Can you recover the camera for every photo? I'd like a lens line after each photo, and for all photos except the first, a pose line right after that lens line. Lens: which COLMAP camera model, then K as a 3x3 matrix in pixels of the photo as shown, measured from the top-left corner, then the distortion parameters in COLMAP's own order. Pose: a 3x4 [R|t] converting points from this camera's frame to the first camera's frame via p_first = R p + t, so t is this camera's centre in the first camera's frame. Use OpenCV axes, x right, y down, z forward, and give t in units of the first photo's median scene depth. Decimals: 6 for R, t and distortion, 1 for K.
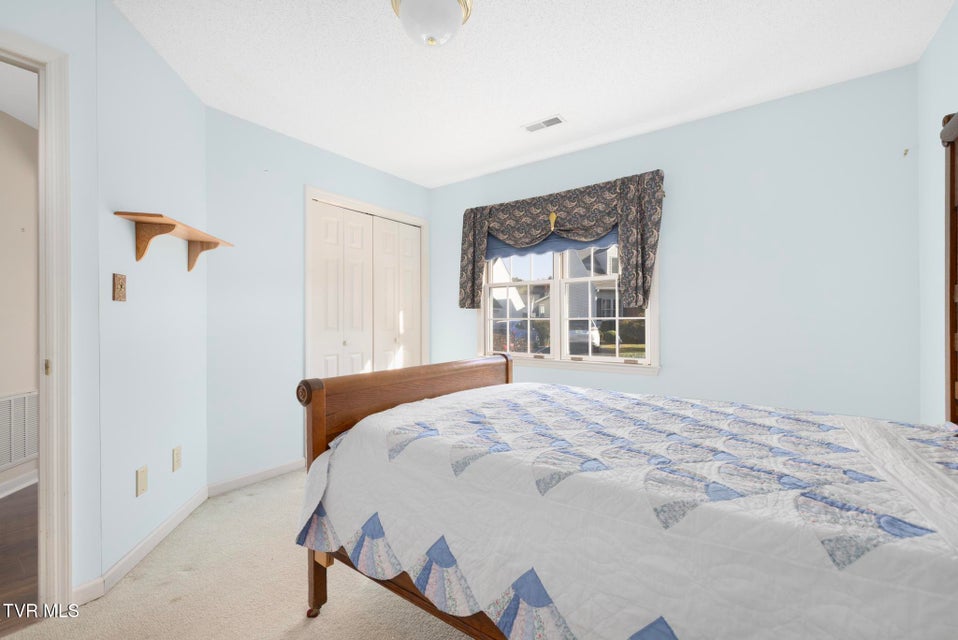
lens RADIAL K [[406.7, 0, 480.1], [0, 406.7, 315.2], [0, 0, 1]] dist [0.002023, 0.000168]
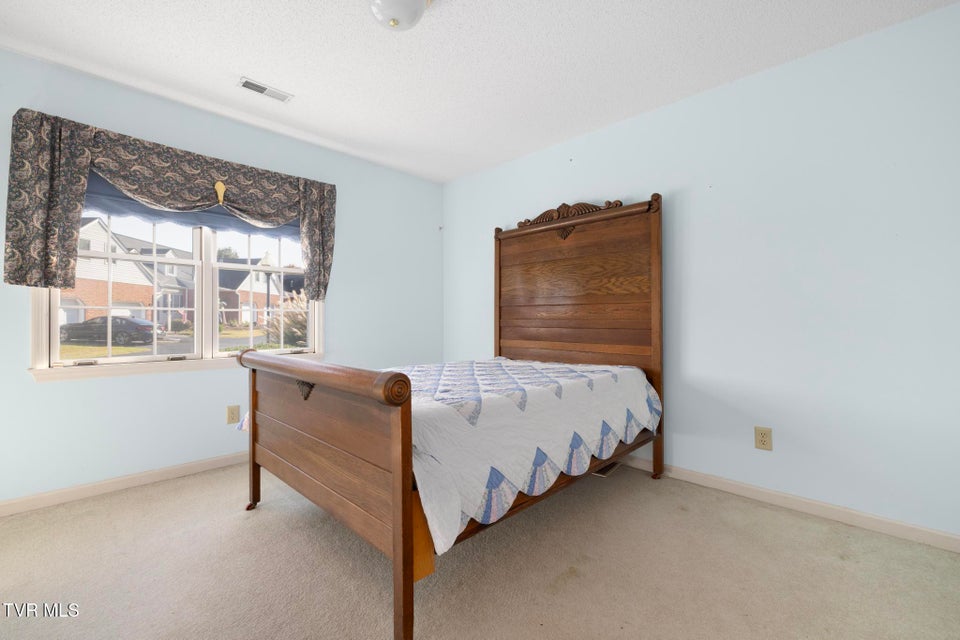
lens RADIAL K [[407.5, 0, 481.1], [0, 407.5, 315.2], [0, 0, 1]] dist [0.002023, 0.000168]
pose [[0.153865, 0.013308, 0.988002, -0.600518], [-0.014856, 0.999827, -0.011153, 0.024223], [-0.987980, -0.012962, 0.154036, 0.358086]]
